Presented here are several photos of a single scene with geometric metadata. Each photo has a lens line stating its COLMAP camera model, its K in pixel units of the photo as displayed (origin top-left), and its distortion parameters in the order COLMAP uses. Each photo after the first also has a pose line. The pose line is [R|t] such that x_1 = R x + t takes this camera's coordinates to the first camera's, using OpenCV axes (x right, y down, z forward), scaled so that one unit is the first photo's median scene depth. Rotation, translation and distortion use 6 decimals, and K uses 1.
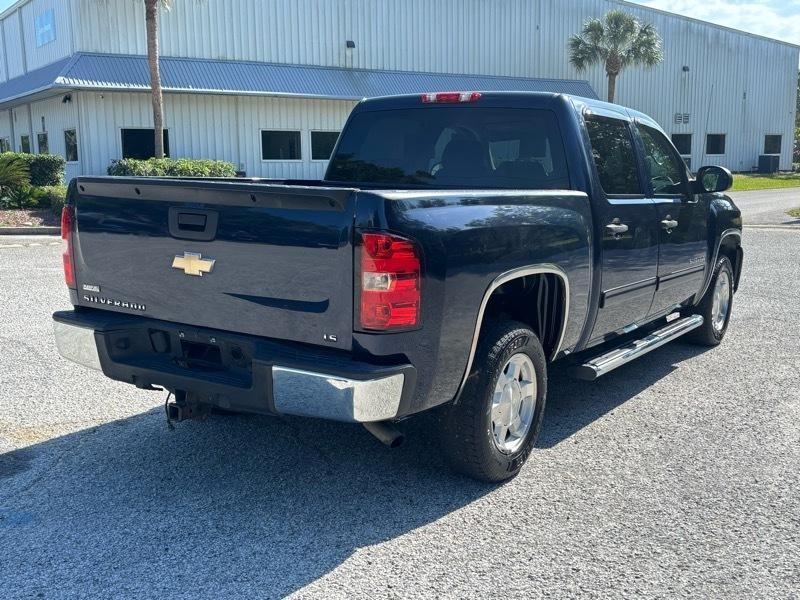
lens RADIAL K [[850.9, 0, 399.7], [0, 850.9, 303.7], [0, 0, 1]] dist [0.007178, 0.000000]
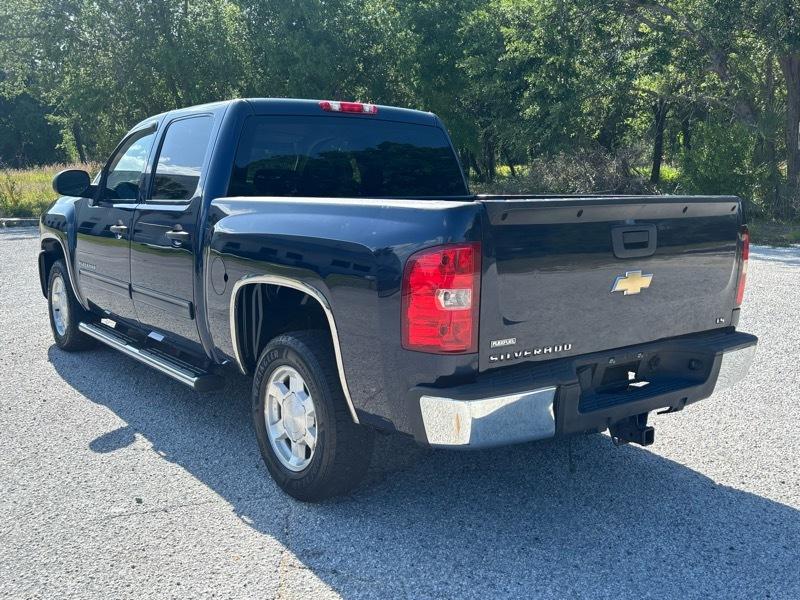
lens RADIAL K [[798.8, 0, 399.2], [0, 798.8, 300.8], [0, 0, 1]] dist [0.000198, 0.000000]
pose [[0.356476, -0.158110, 0.920829, -1.170703], [0.153907, 0.982050, 0.109040, -0.165718], [-0.921541, 0.102852, 0.374412, 0.897212]]
